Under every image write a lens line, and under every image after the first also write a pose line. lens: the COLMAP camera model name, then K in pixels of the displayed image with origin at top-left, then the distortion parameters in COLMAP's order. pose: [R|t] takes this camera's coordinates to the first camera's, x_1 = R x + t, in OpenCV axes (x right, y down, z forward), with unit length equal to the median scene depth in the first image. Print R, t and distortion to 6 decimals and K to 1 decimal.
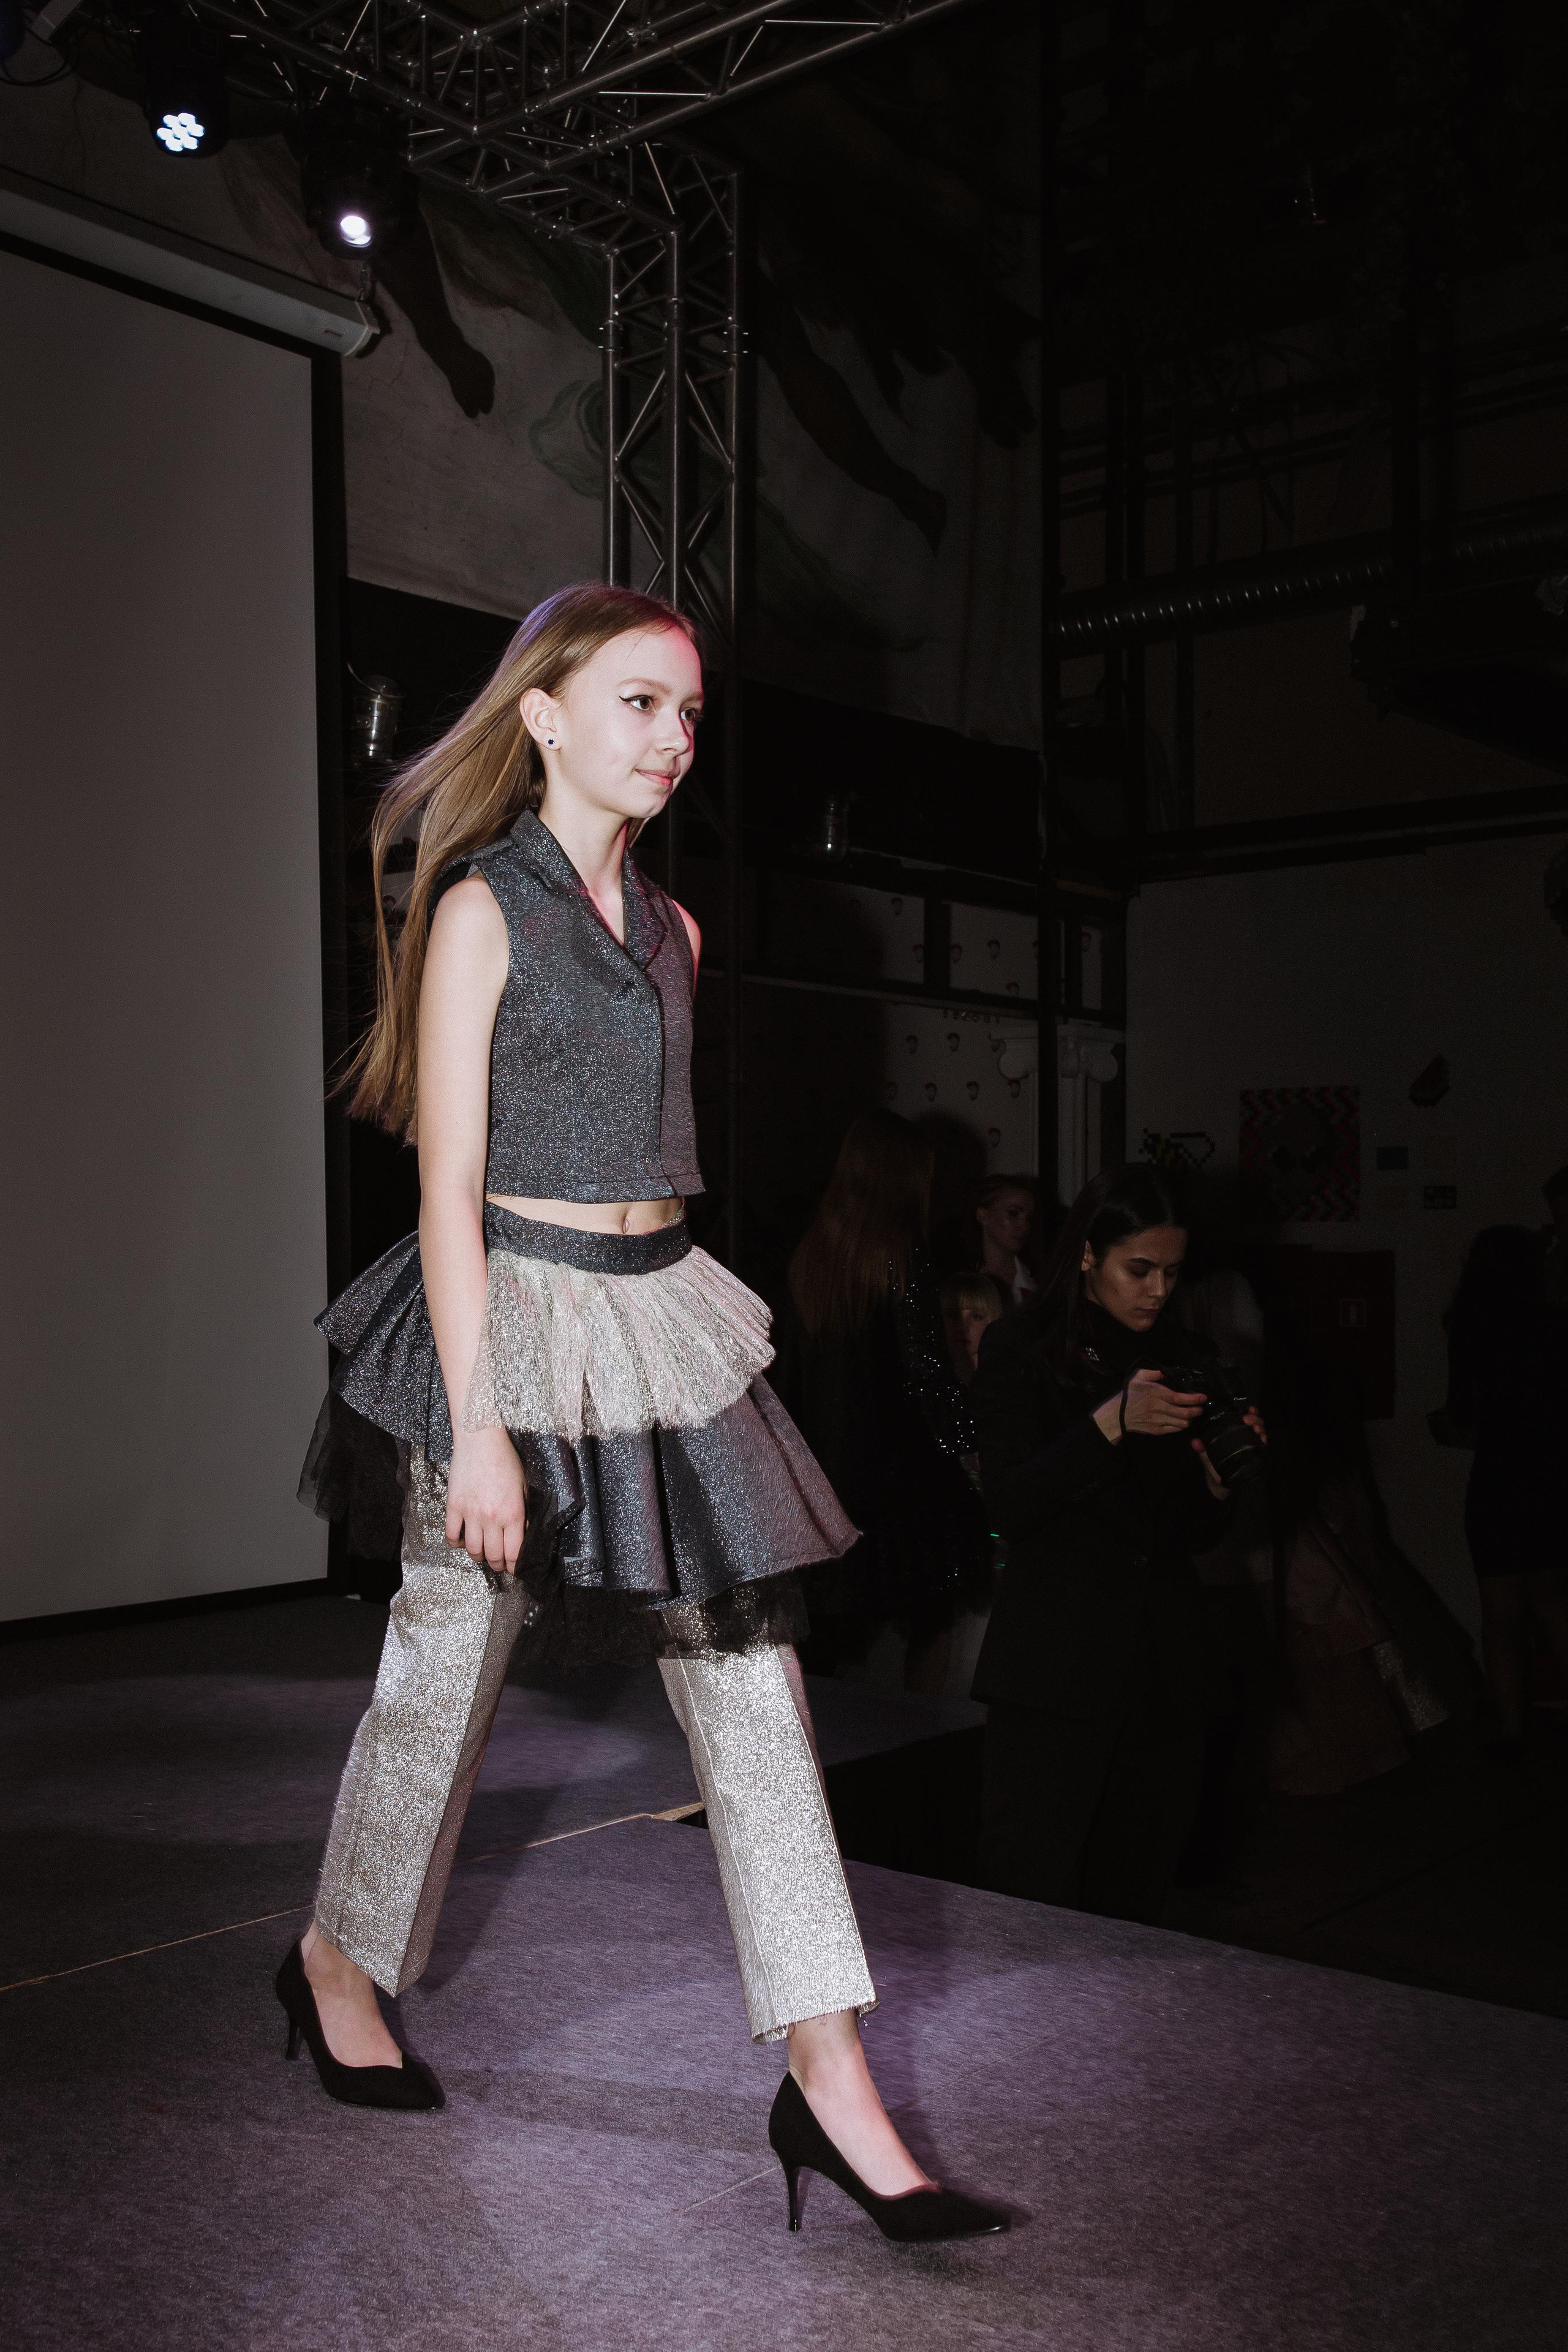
lens RADIAL K [[2417.0, 0, 793.0], [0, 2417.0, 1167.3], [0, 0, 1]] dist [0.002461, -0.008372]
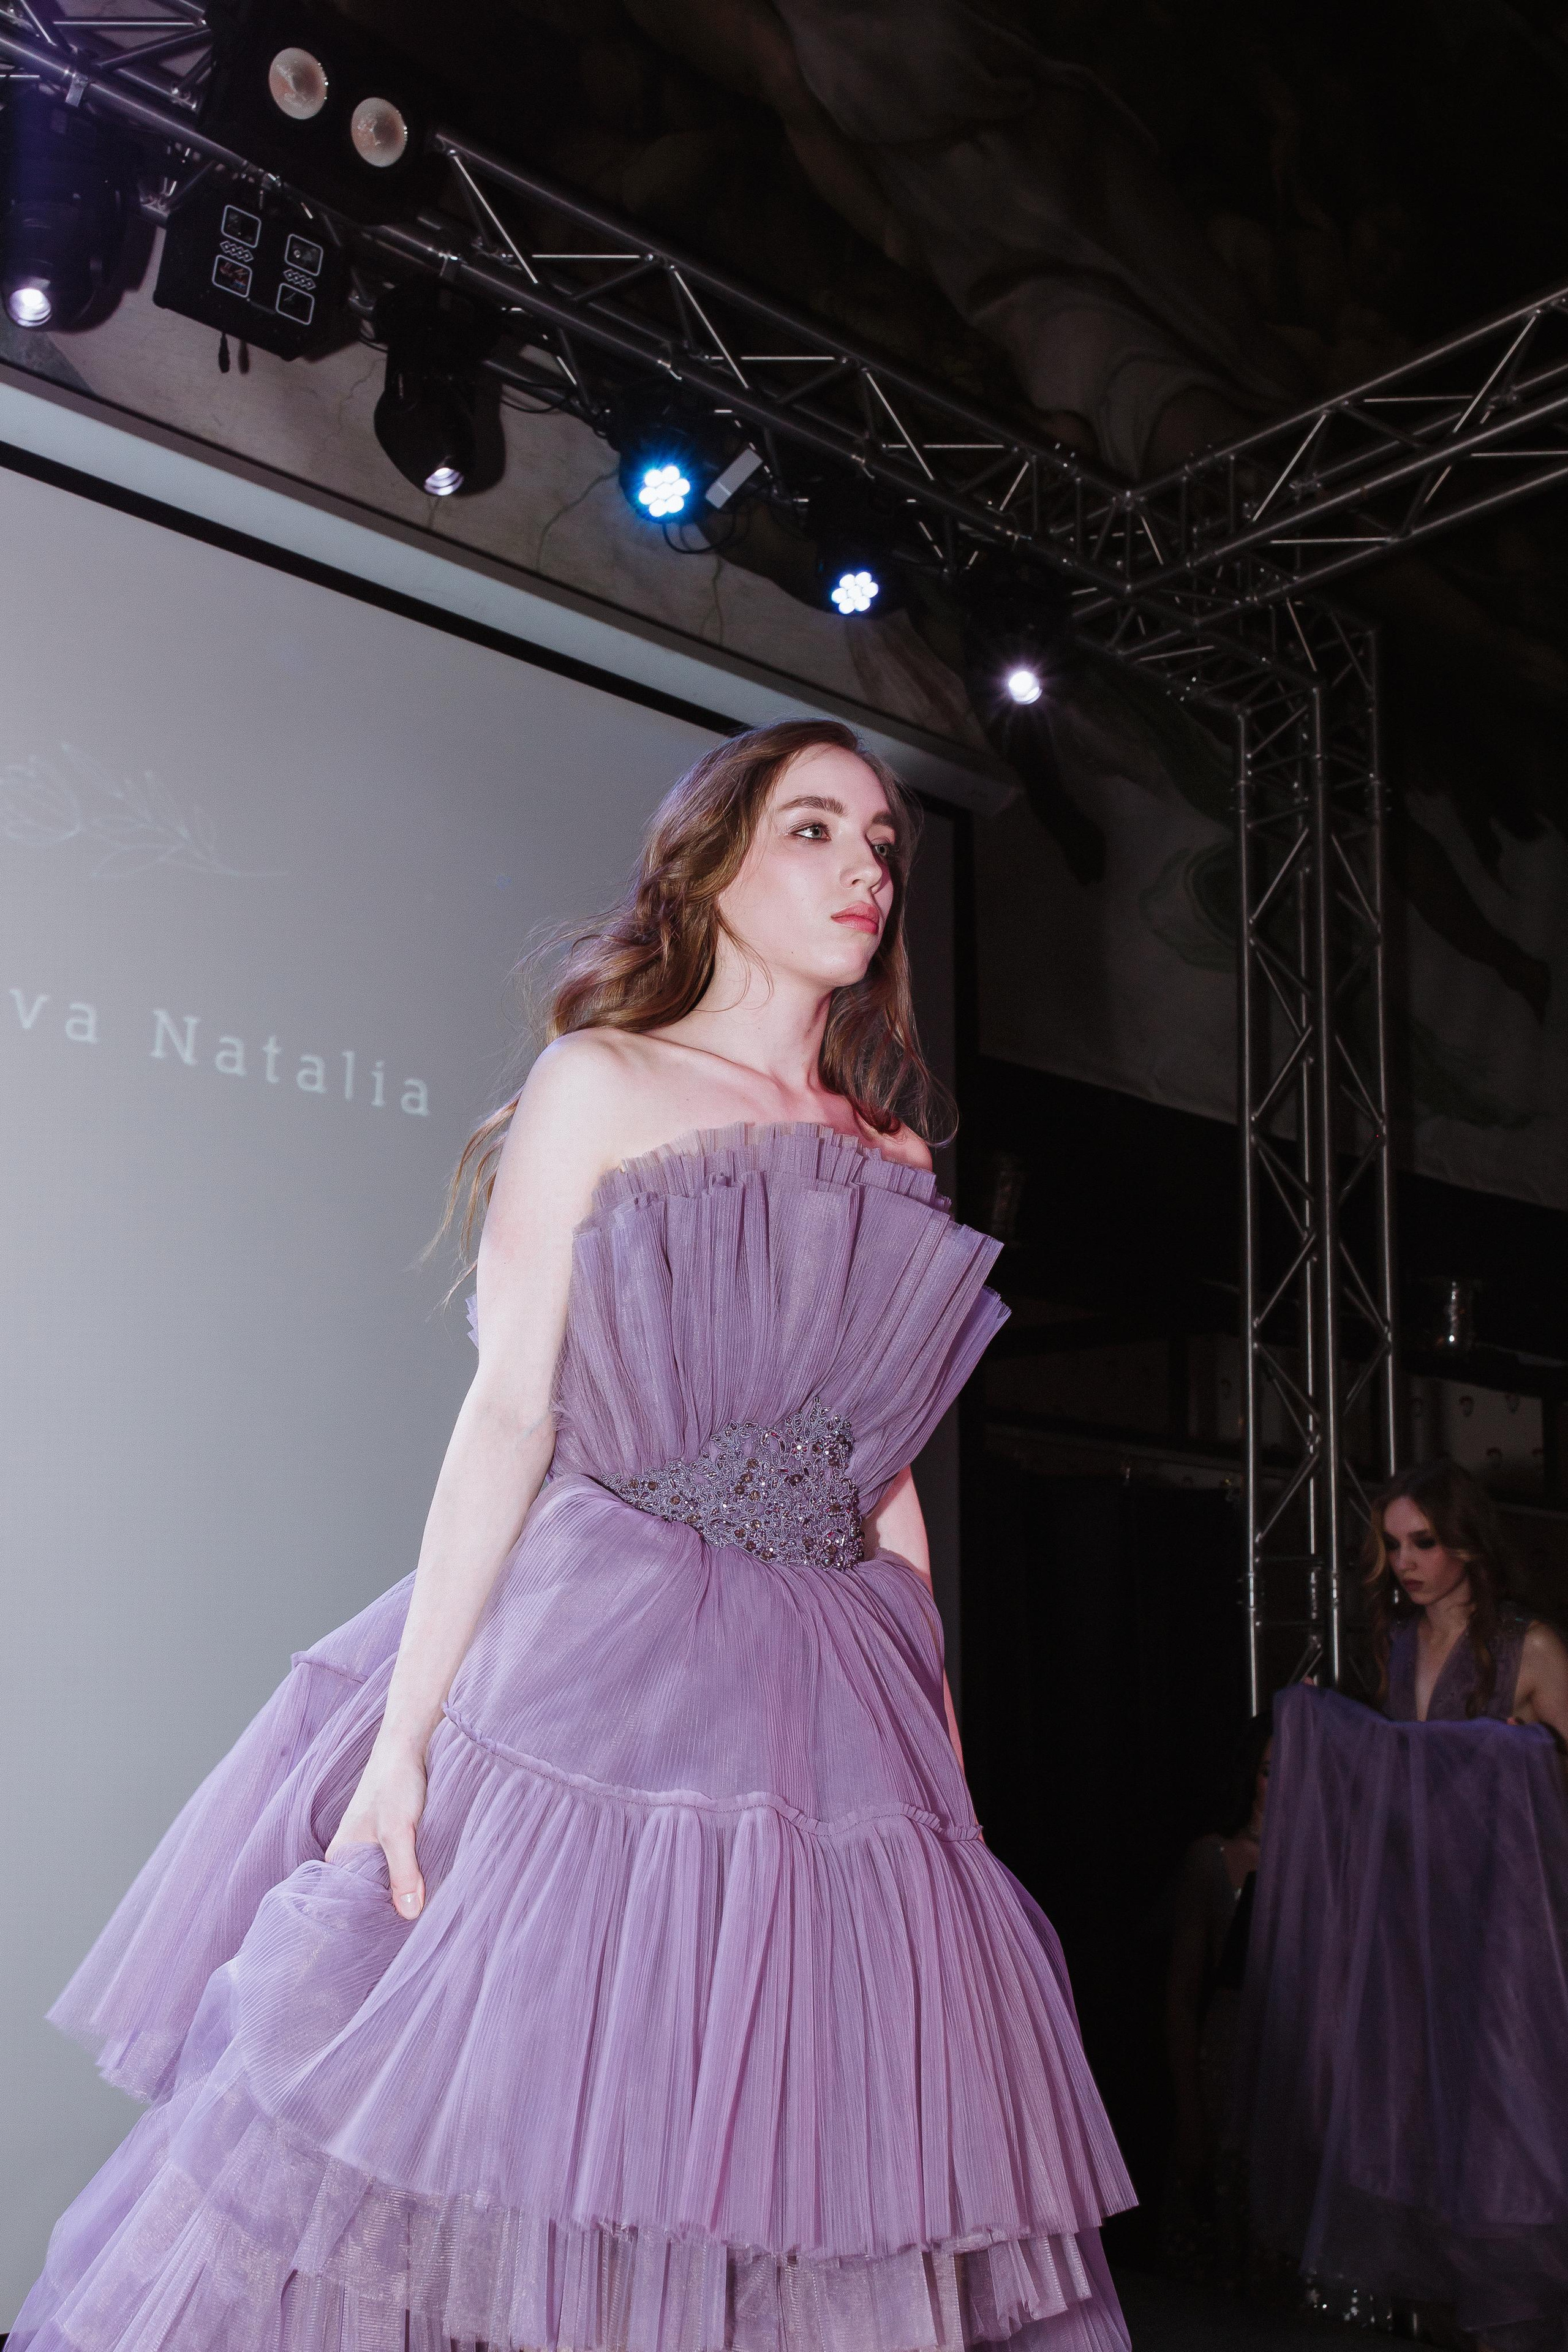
lens RADIAL K [[2417.0, 0, 793.0], [0, 2417.0, 1167.3], [0, 0, 1]] dist [0.002461, -0.008372]
pose [[0.987967, -0.006960, -0.154505, -0.104425], [-0.024490, 0.979343, -0.200719, -0.010107], [0.152711, 0.202088, 0.967388, 0.093748]]
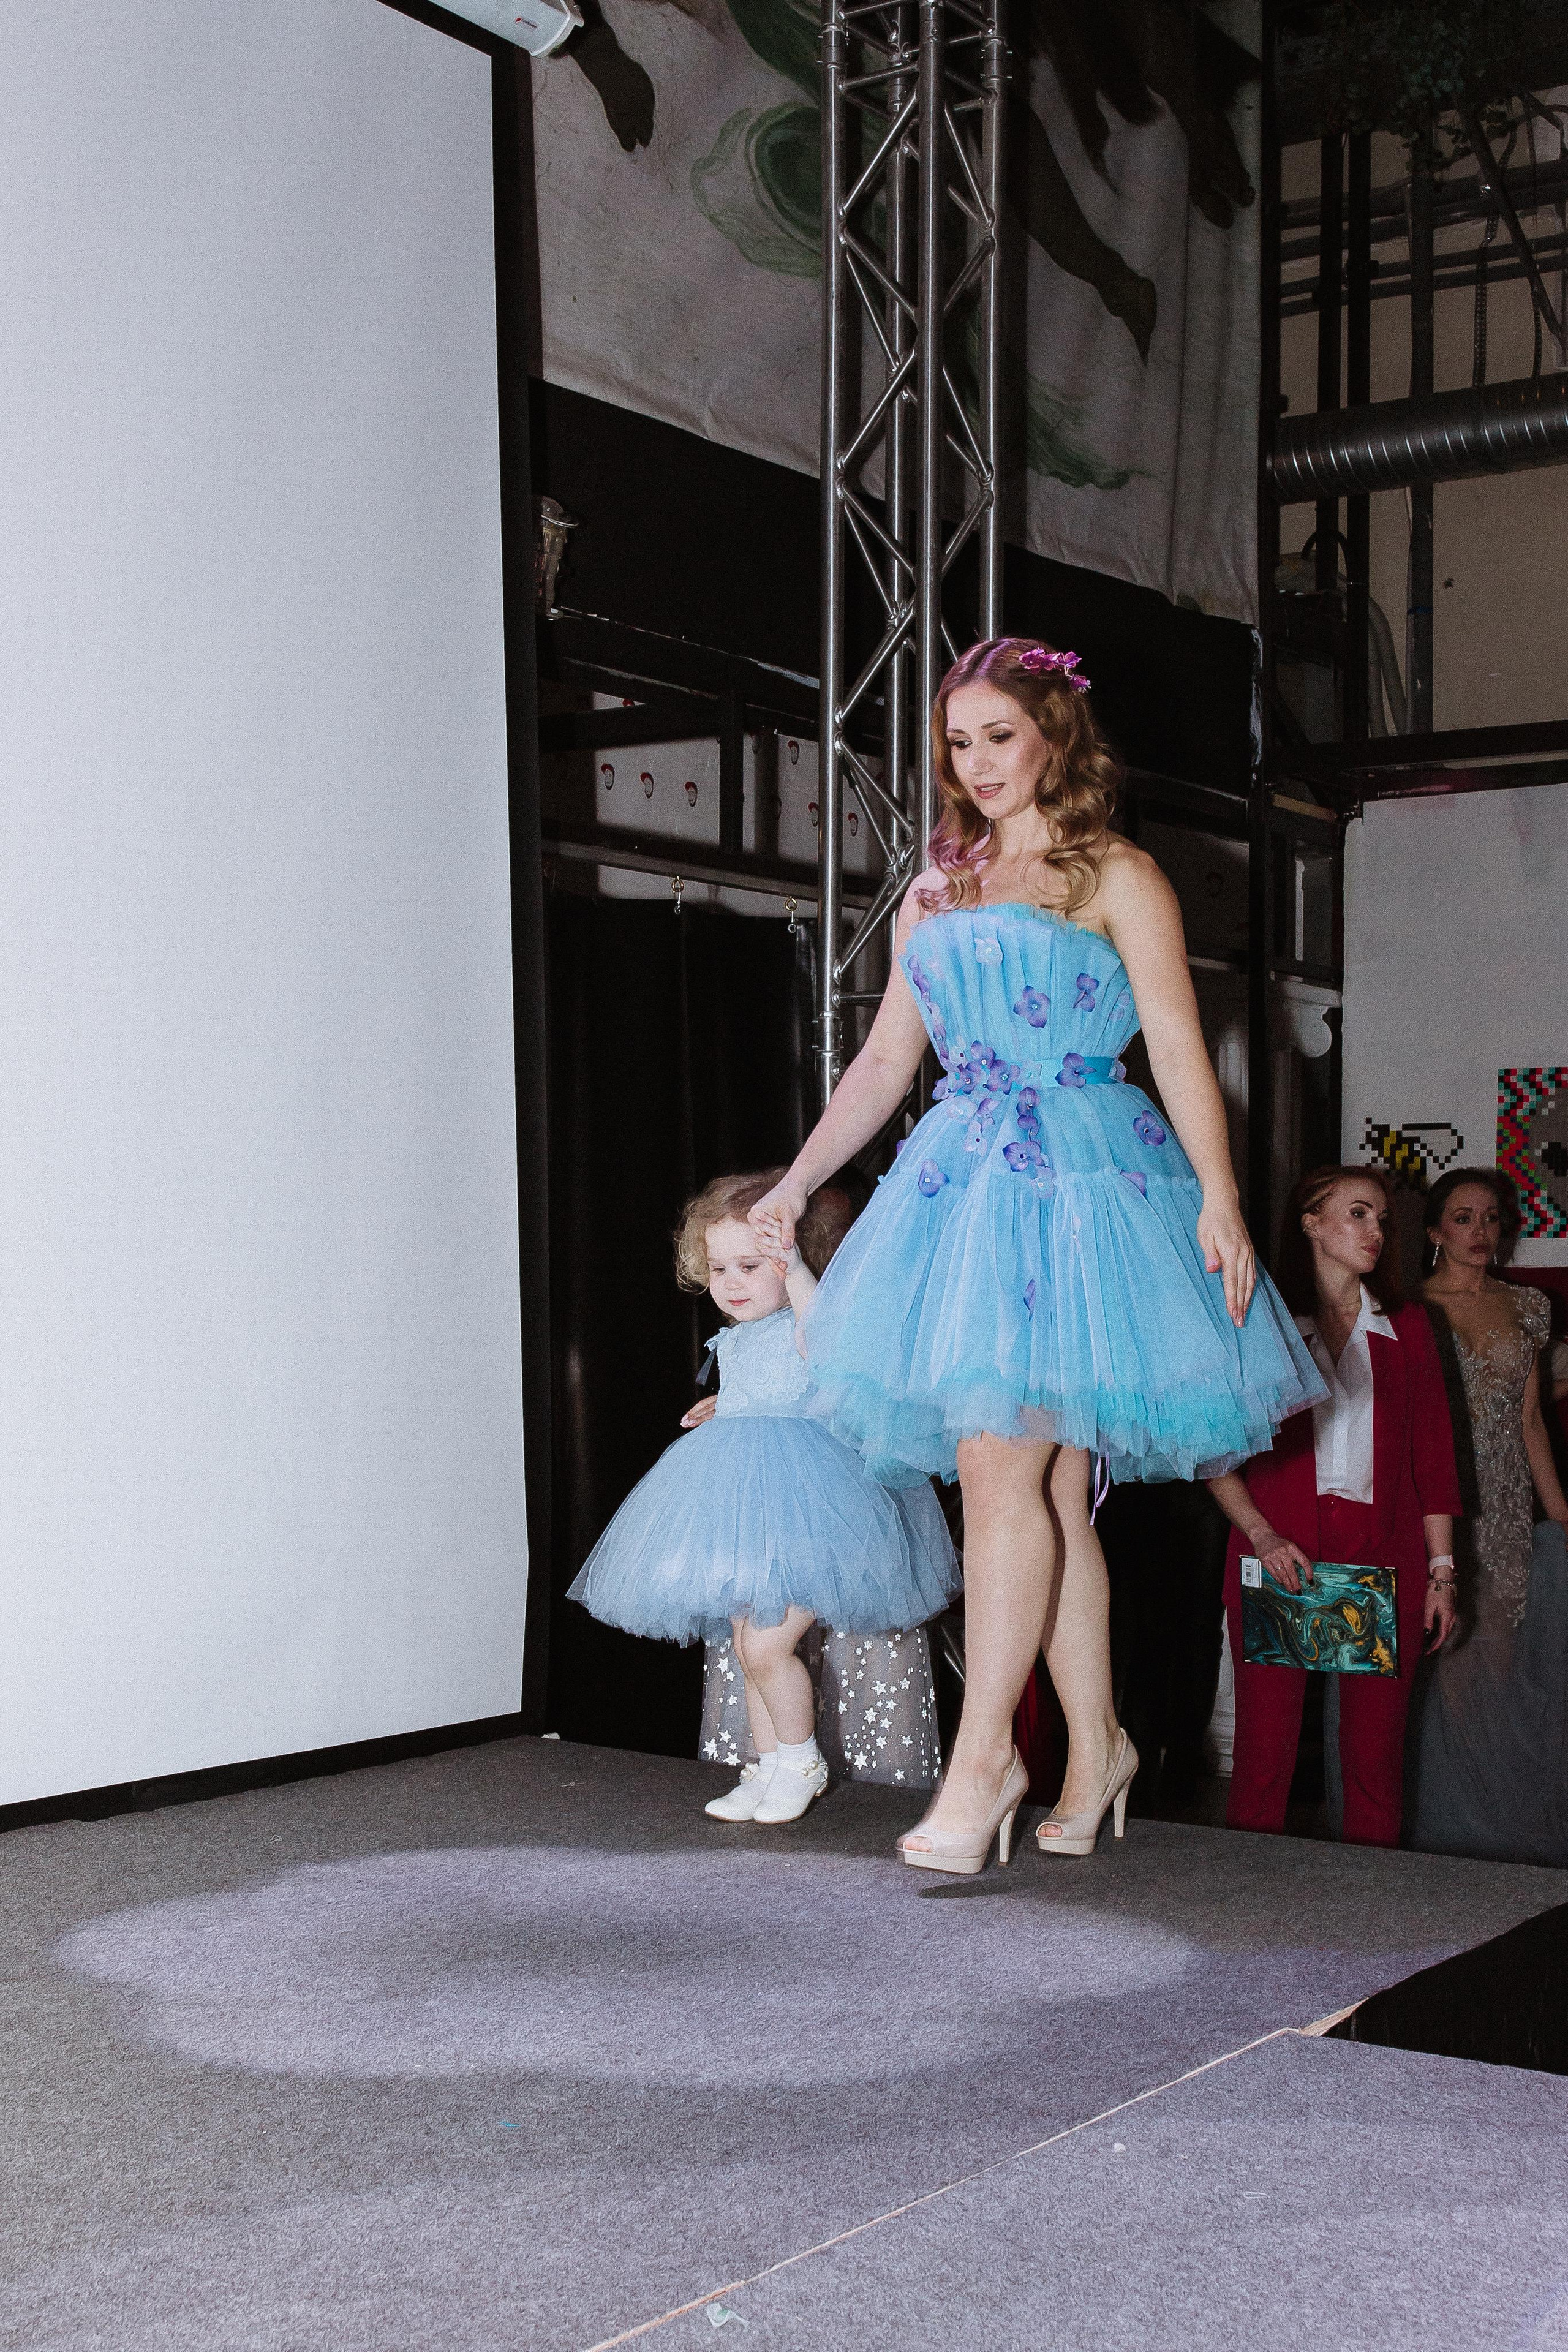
lens RADIAL K [[3098.7, 0, 895.8], [0, 3098.7, 1230.0], [0, 0, 1]] dist [0.004966, 0.006826]
pose [[0.994030, 0.004168, 0.109025, -0.159913], [-0.006312, 0.999793, 0.019327, 0.002474], [-0.108922, -0.019900, 0.993851, 0.039365]]
